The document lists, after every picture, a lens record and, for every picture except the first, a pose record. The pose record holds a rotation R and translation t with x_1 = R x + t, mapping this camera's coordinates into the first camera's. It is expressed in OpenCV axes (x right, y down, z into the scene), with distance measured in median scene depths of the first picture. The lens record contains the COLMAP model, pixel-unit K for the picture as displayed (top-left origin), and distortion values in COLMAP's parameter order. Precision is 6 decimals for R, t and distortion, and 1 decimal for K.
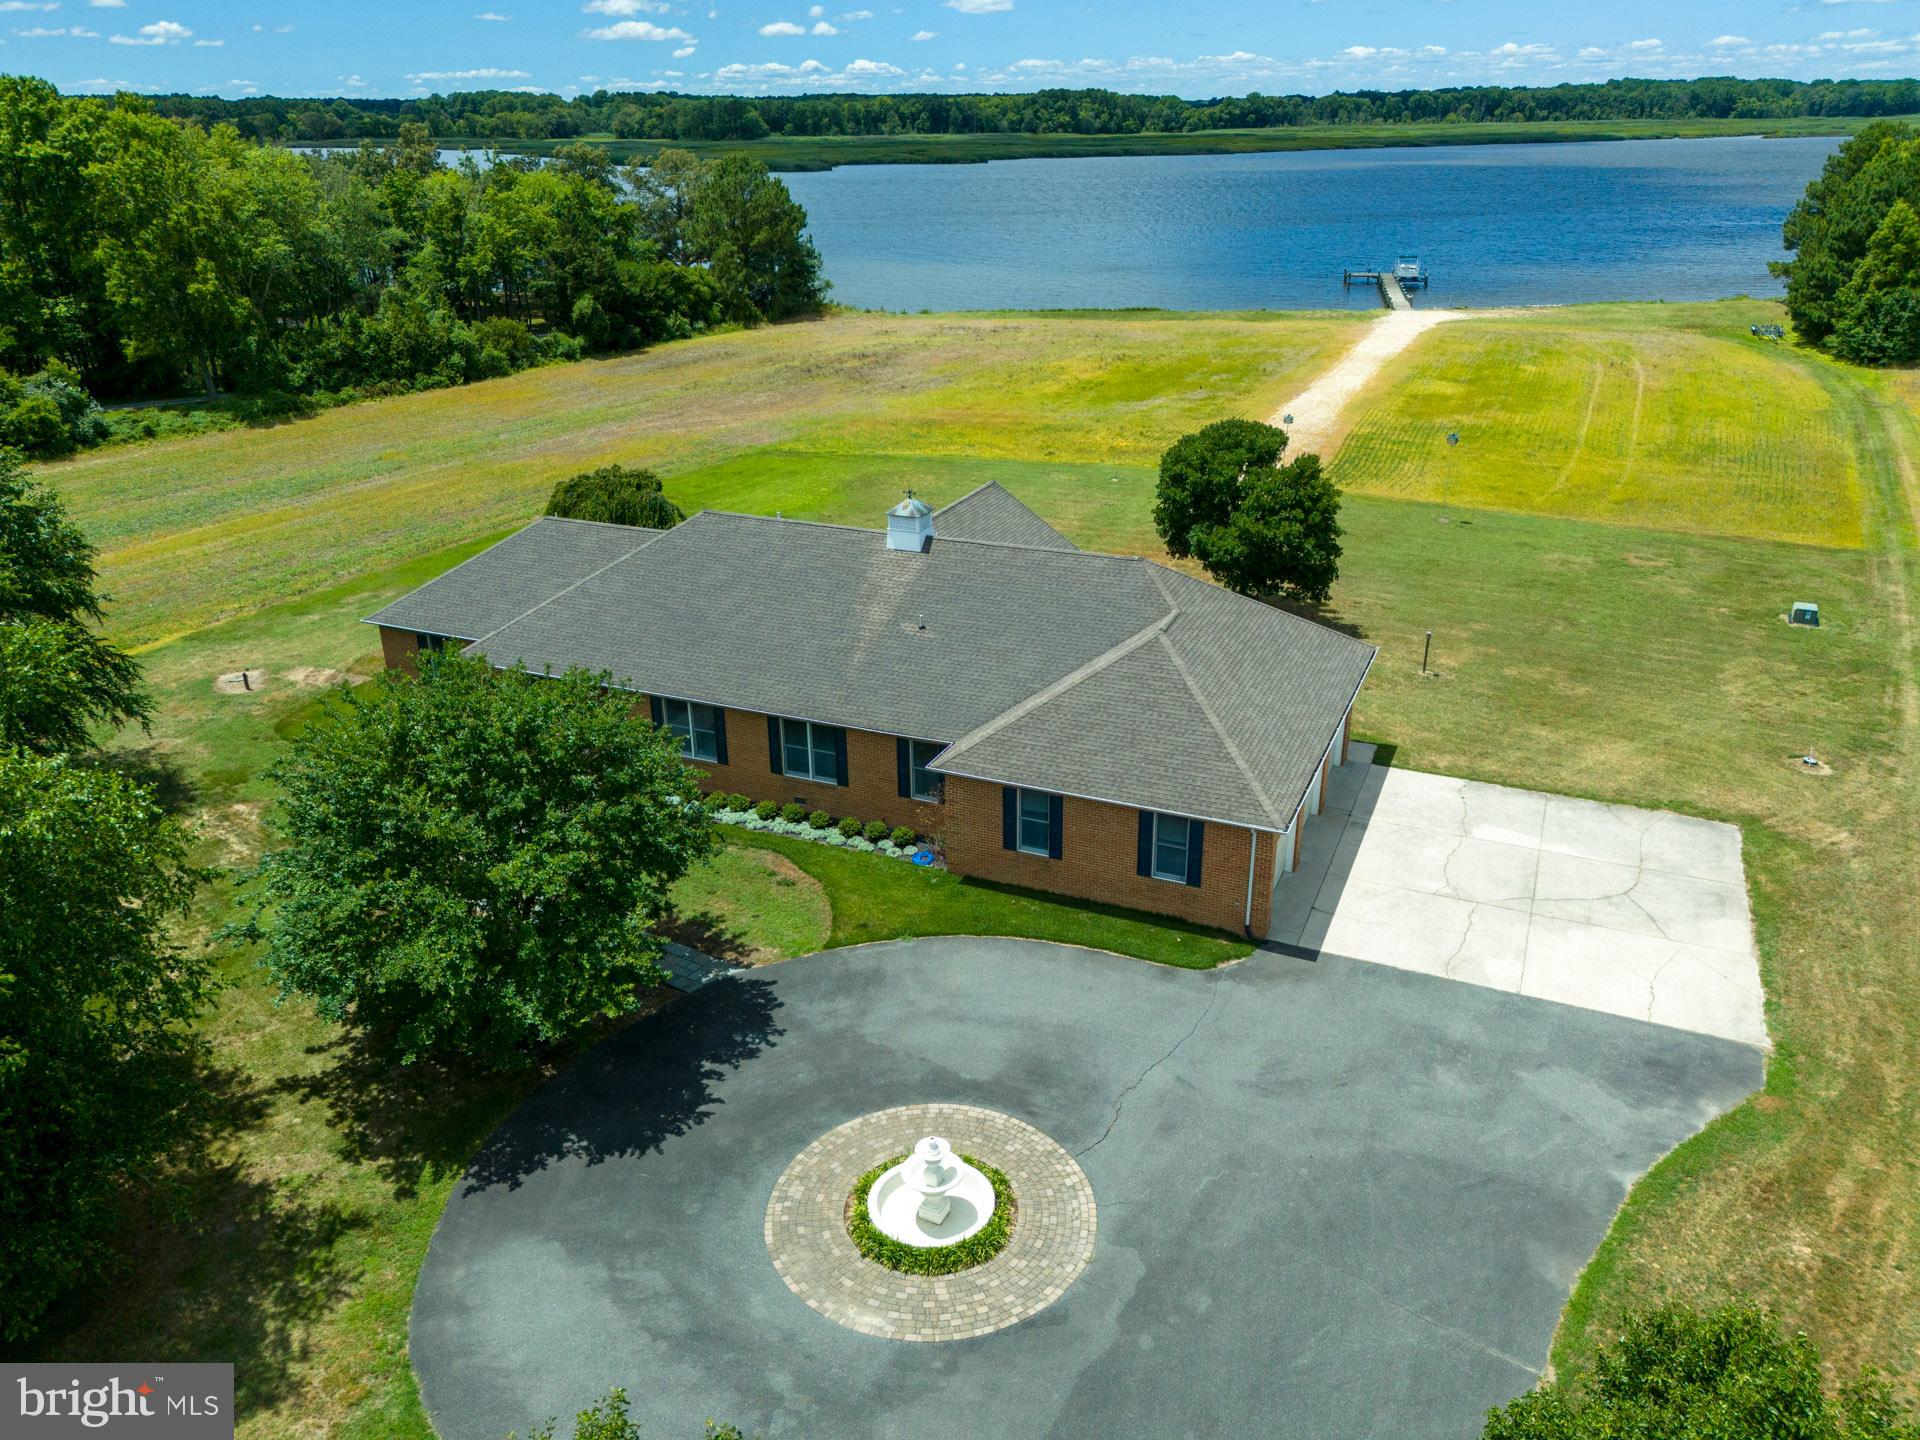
lens RADIAL K [[1354.2, 0, 960.0], [0, 1354.2, 720.0], [0, 0, 1]] dist [0.006973, 0.002654]
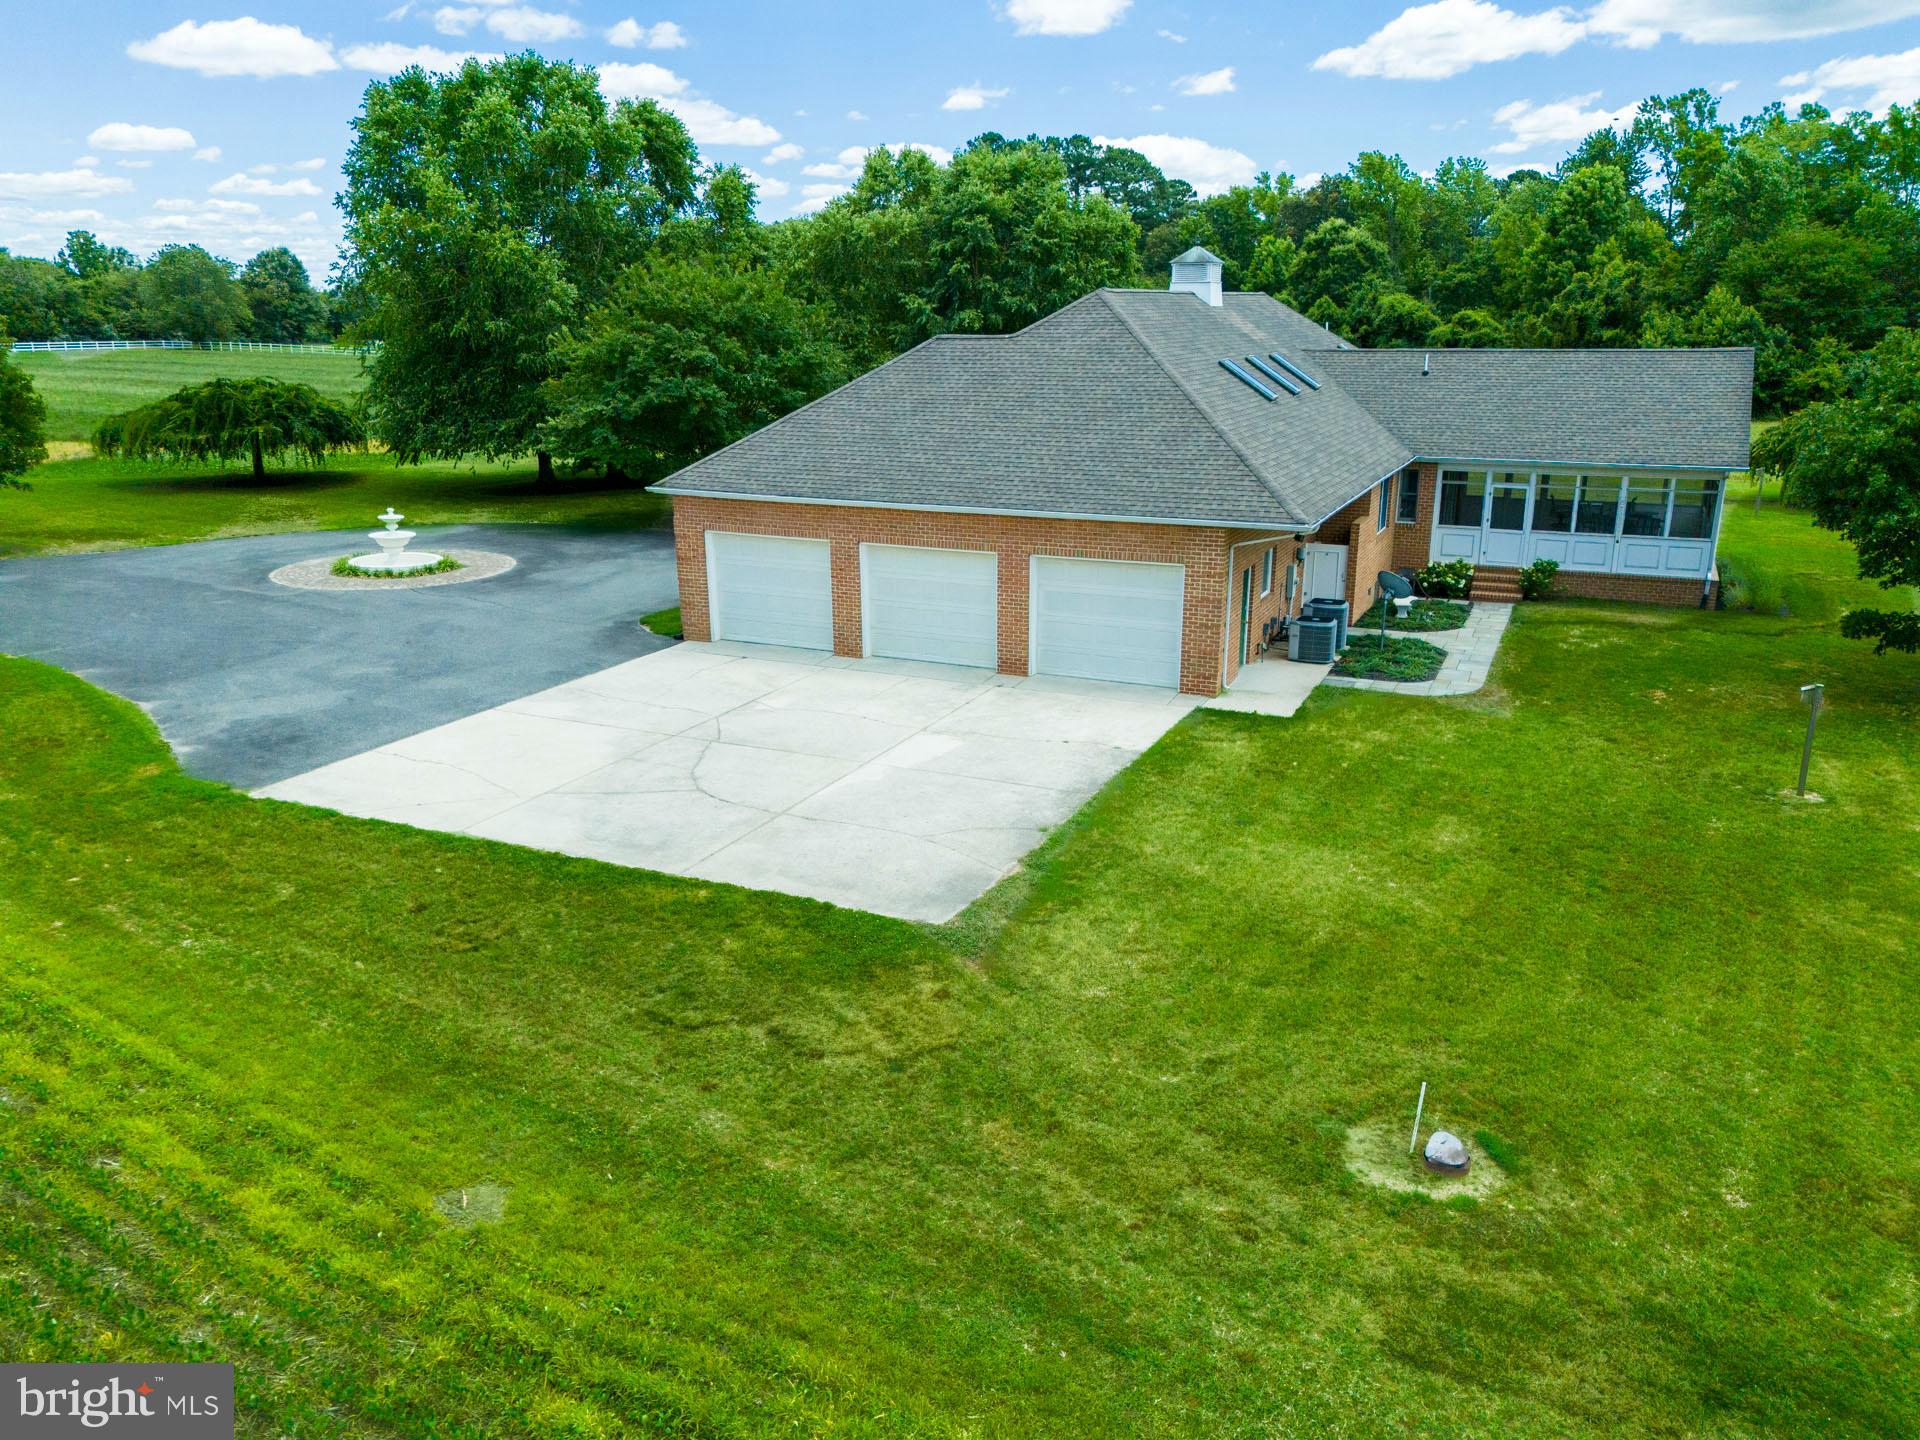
lens RADIAL K [[1354.2, 0, 960.0], [0, 1354.2, 720.0], [0, 0, 1]] dist [0.006973, 0.002654]
pose [[0.021760, 0.309382, -0.950689, 1.055423], [-0.400459, 0.873994, 0.275258, -0.098307], [0.916056, 0.374723, 0.142914, 1.047792]]
